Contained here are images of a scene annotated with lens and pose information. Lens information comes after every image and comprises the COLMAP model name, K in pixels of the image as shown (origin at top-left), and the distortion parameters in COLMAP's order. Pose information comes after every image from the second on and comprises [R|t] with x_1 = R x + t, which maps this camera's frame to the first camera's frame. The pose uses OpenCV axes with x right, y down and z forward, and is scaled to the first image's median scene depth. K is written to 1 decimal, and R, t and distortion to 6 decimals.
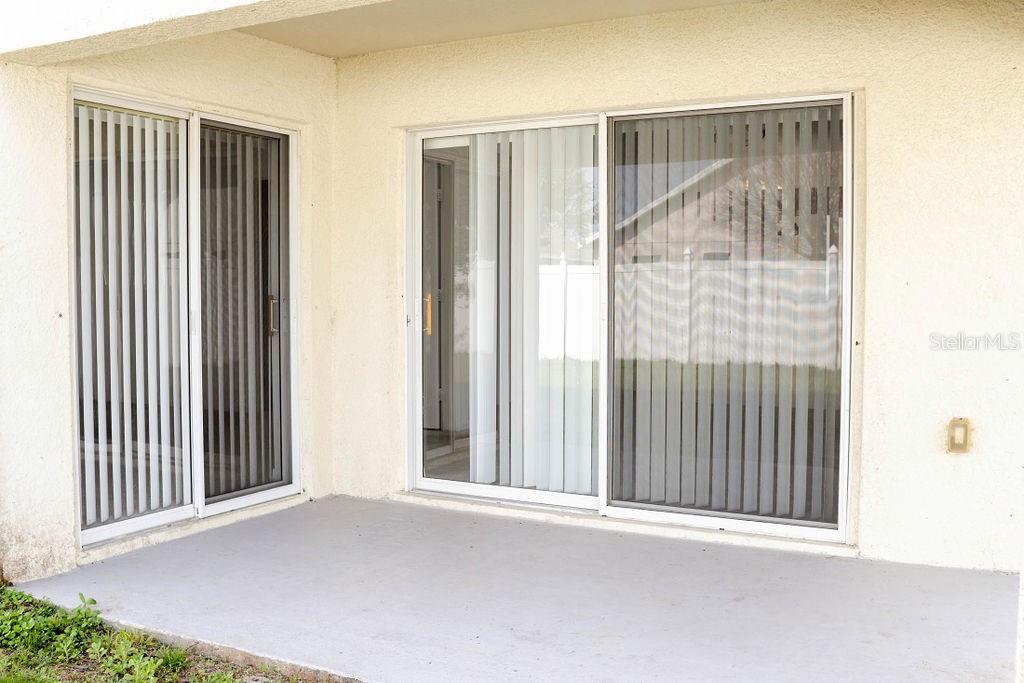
lens RADIAL K [[1018.4, 0, 512.0], [0, 1018.4, 341.5], [0, 0, 1]] dist [-0.135532, 0.083023]
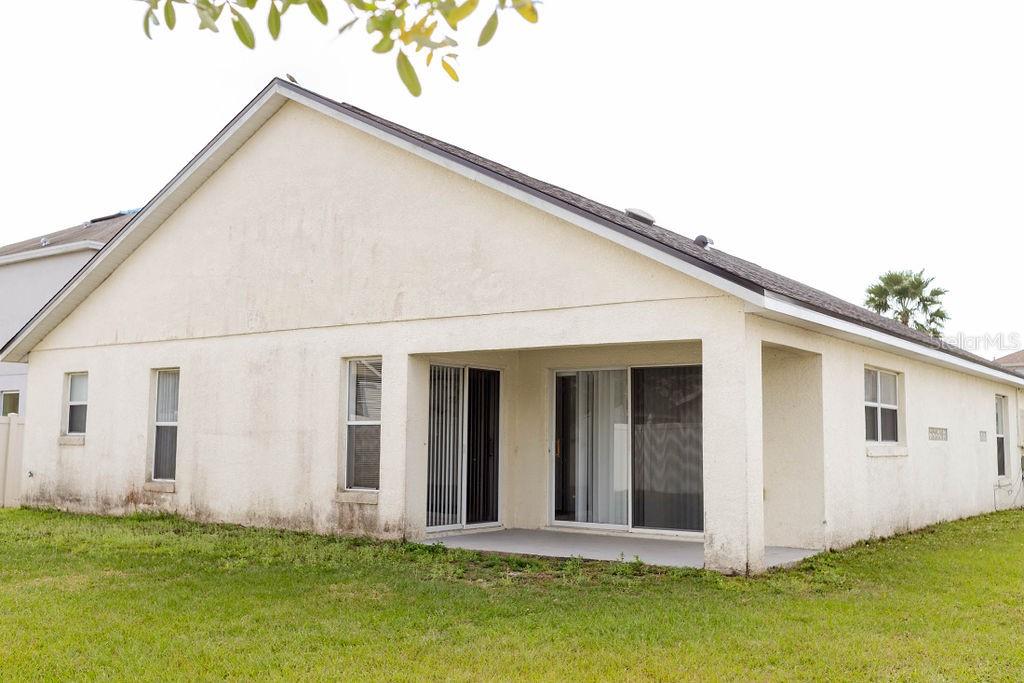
lens RADIAL K [[1004.0, 0, 512.0], [0, 1004.0, 341.5], [0, 0, 1]] dist [0.007599, 0.006840]
pose [[0.993743, -0.001181, -0.111686, 0.074867], [-0.016090, 0.988000, -0.153612, 0.093913], [0.110528, 0.154448, 0.981799, -1.400435]]
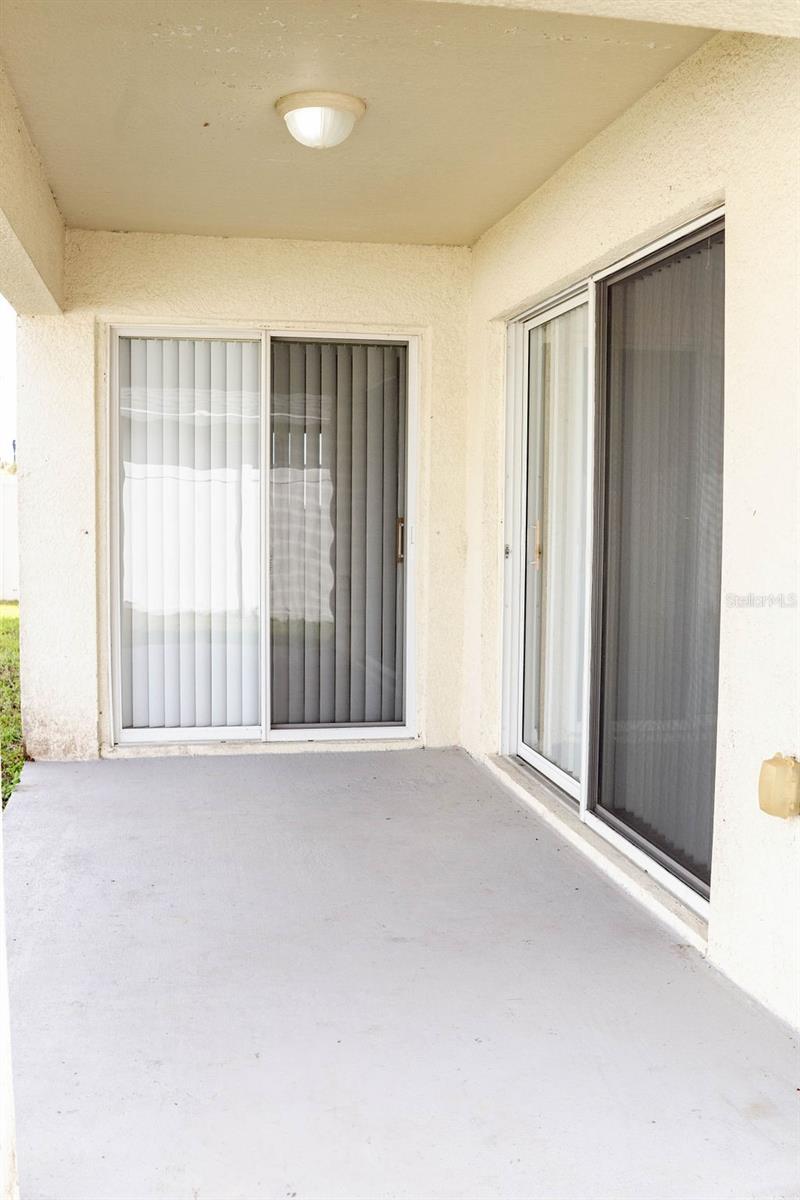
lens RADIAL K [[1212.4, 0, 400.0], [0, 1212.4, 600.0], [0, 0, 1]] dist [-0.126895, 0.056044]
pose [[0.636845, 0.066027, -0.768159, 0.661512], [-0.048757, 0.997781, 0.045342, -0.023485], [0.769449, 0.008577, 0.638651, 0.325433]]
